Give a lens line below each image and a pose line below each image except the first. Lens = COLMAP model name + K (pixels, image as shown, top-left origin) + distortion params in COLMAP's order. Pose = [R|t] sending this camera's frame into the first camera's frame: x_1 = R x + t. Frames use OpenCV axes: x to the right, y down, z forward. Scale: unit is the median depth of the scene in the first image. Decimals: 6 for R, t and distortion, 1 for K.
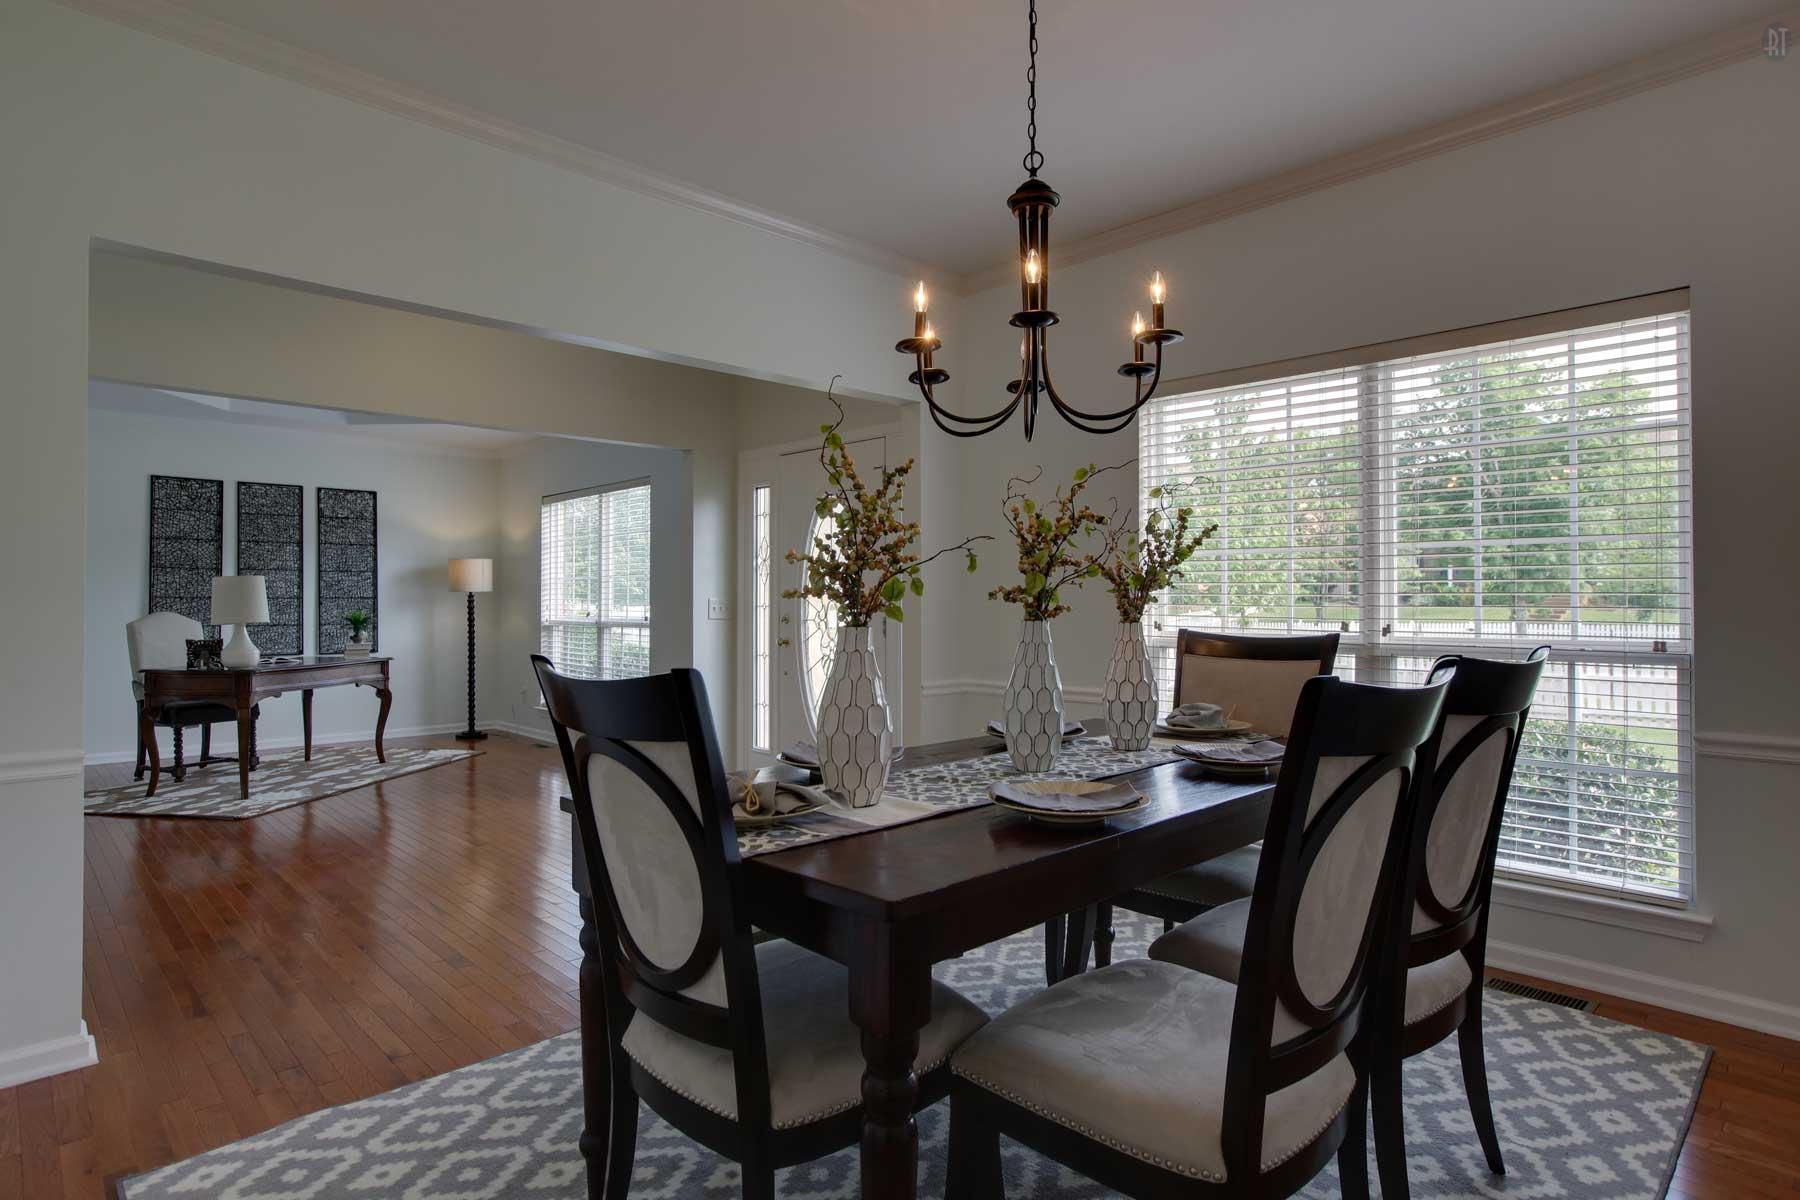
lens RADIAL K [[962.3, 0, 898.1], [0, 962.3, 593.1], [0, 0, 1]] dist [-0.008016, 0.000176]
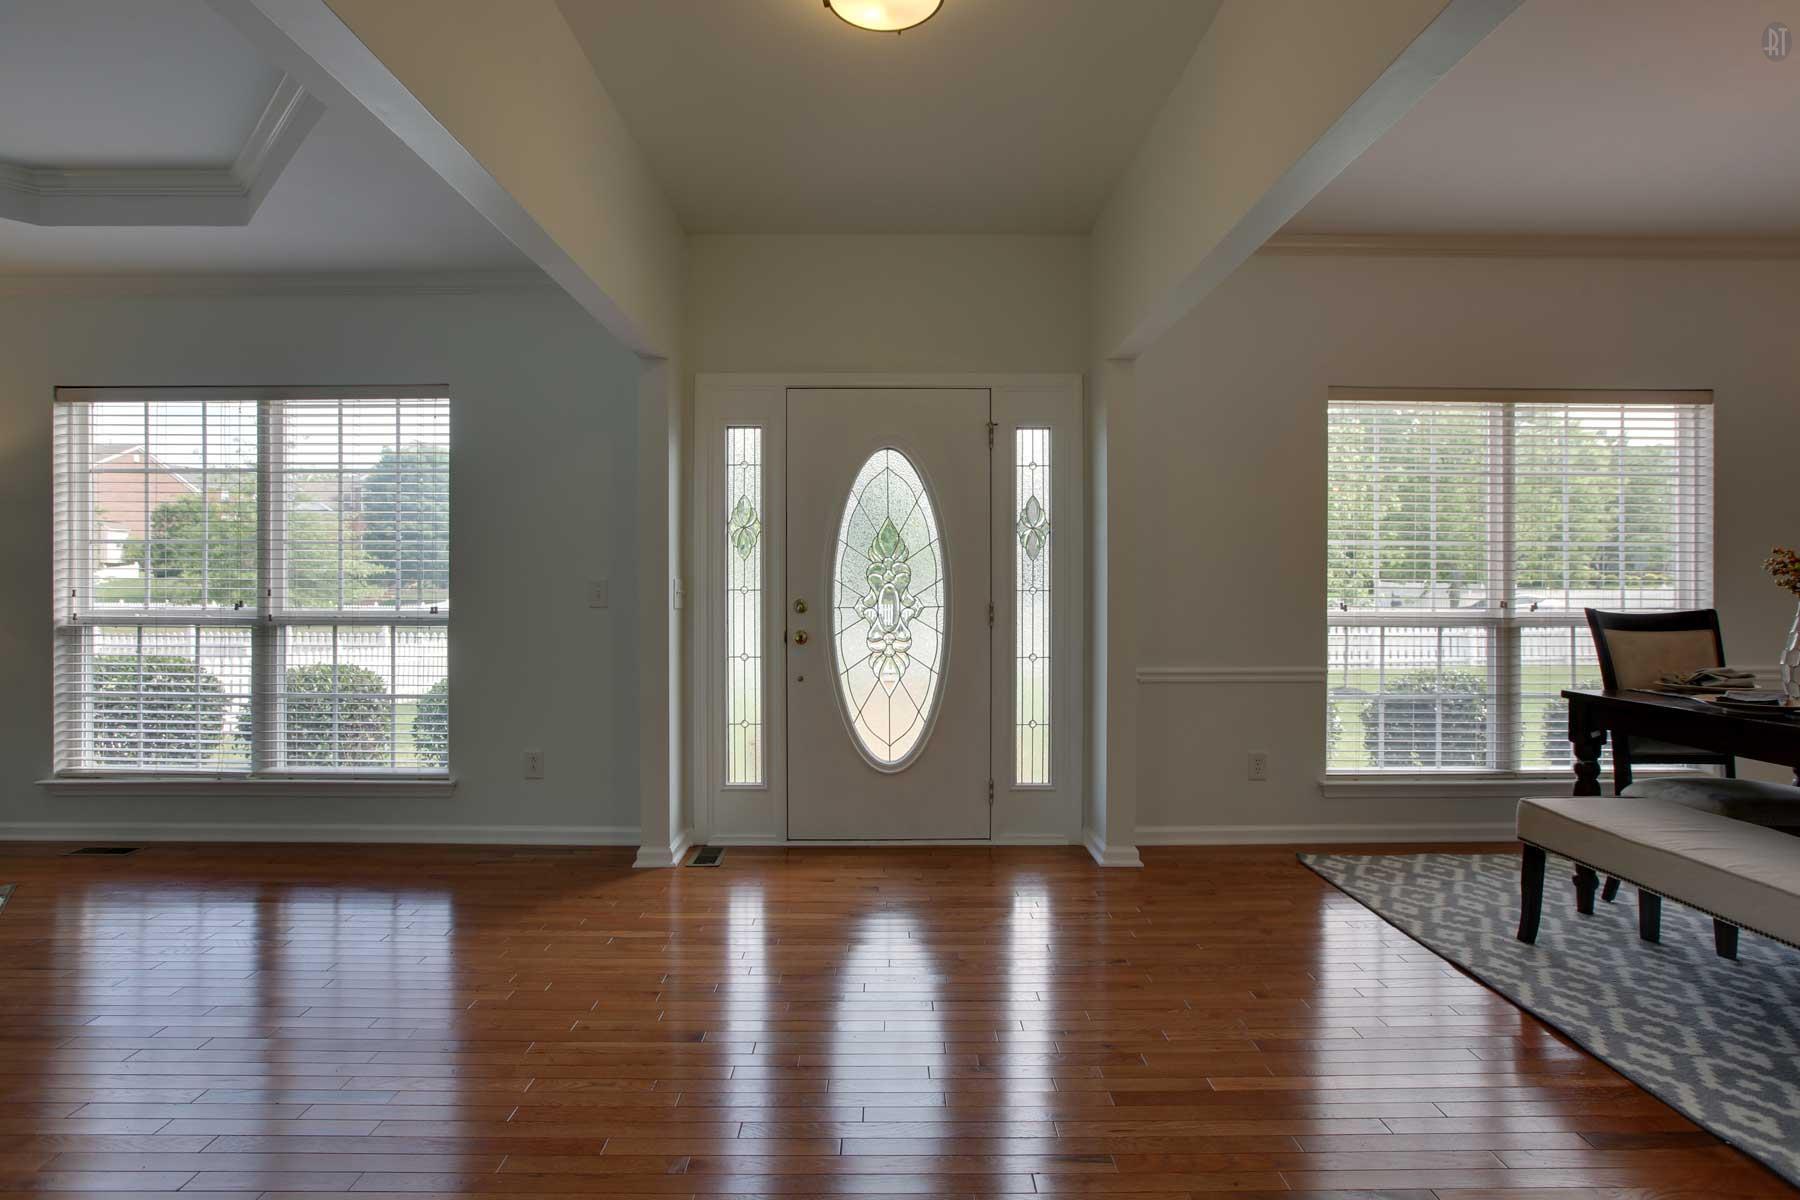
lens RADIAL K [[802.5, 0, 909.5], [0, 802.5, 595.9], [0, 0, 1]] dist [-0.026124, -0.000266]
pose [[0.696742, -0.010888, 0.717239, -0.396471], [-0.007955, 0.999706, 0.022904, 0.002434], [-0.717278, -0.021664, 0.696451, 0.390737]]
